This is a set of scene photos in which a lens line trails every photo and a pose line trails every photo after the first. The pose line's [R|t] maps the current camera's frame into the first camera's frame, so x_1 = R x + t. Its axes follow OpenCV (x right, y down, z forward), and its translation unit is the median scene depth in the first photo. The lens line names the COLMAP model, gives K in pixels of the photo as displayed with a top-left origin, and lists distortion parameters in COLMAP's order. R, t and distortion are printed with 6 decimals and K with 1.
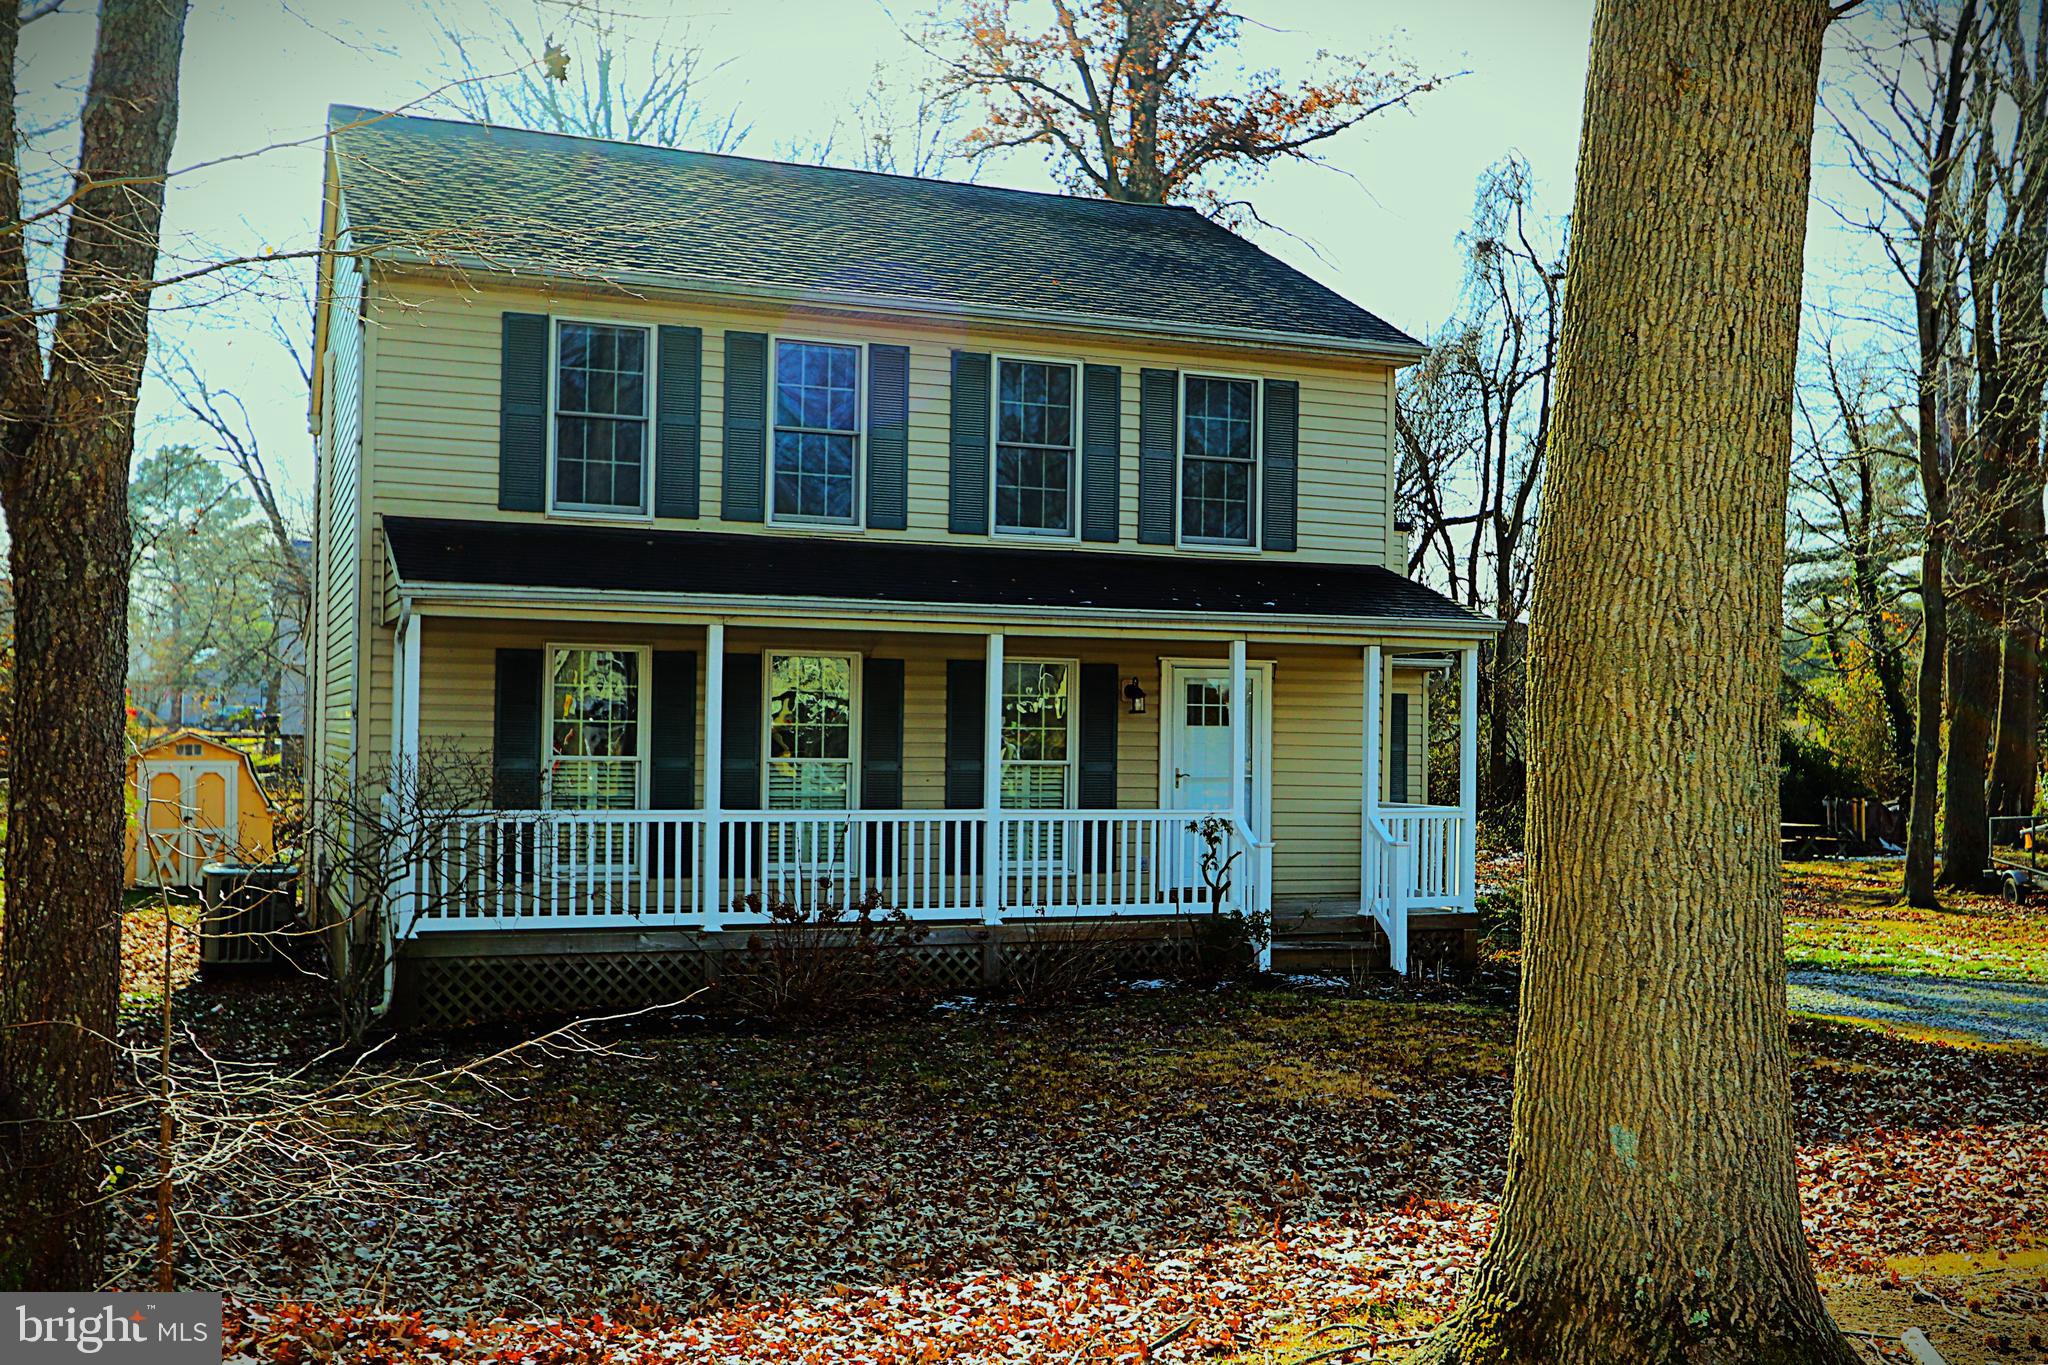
lens RADIAL K [[2086.9, 0, 1024.7], [0, 2086.9, 650.5], [0, 0, 1]] dist [-0.409753, -0.001732]
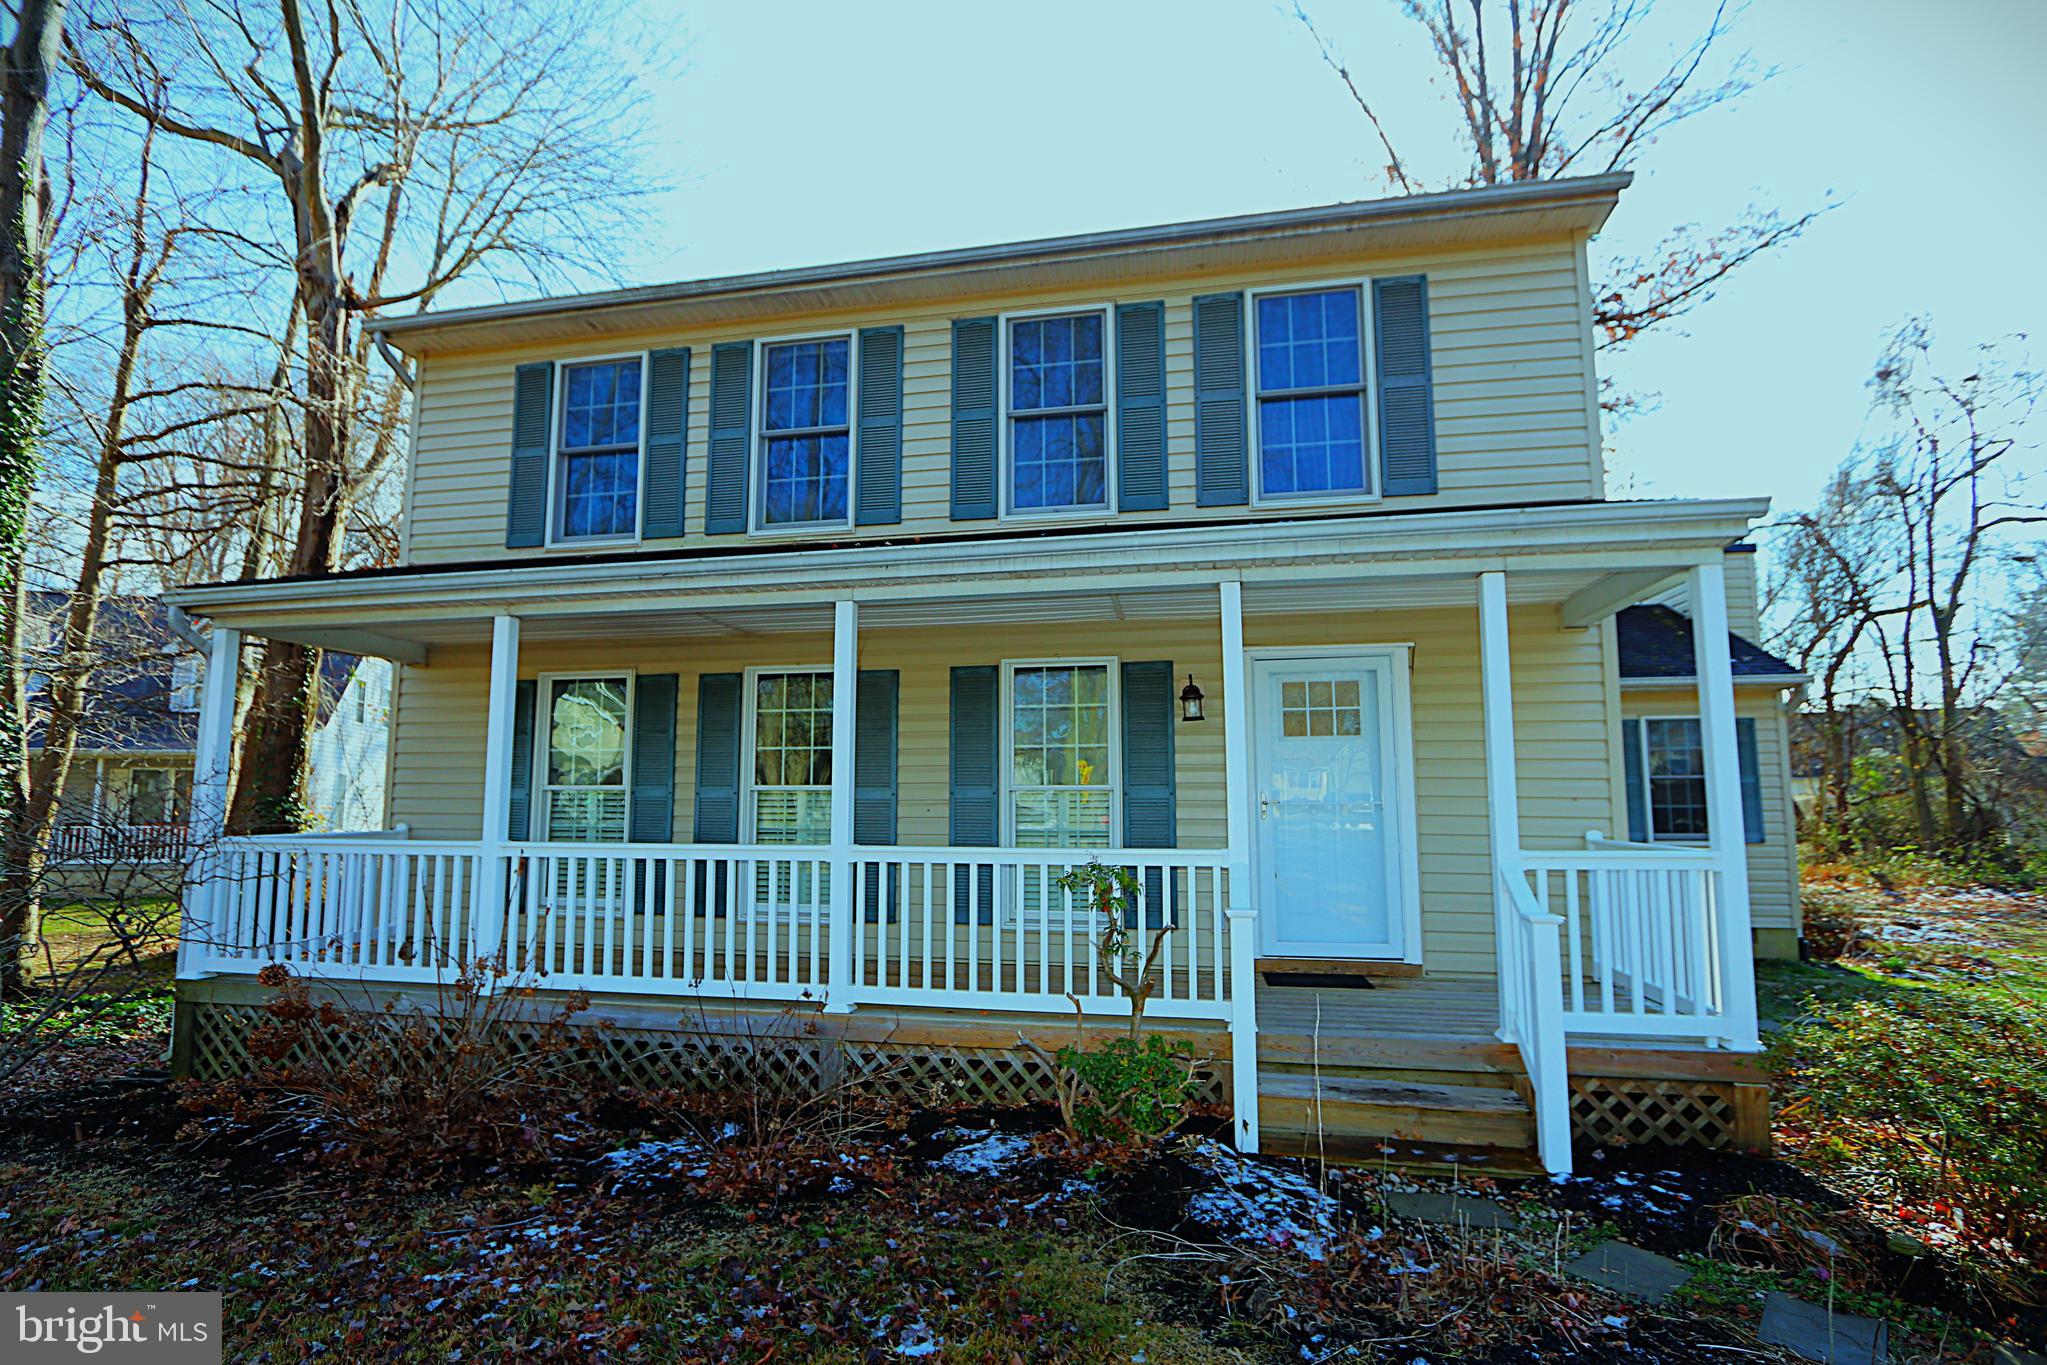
lens RADIAL K [[965.0, 0, 1023.5], [0, 965.0, 682.5], [0, 0, 1]] dist [-0.055238, 0.000364]
pose [[0.833277, -0.086210, -0.546093, 0.198894], [0.032329, 0.993675, -0.107538, 0.053034], [0.551910, 0.071954, 0.830793, 0.685075]]
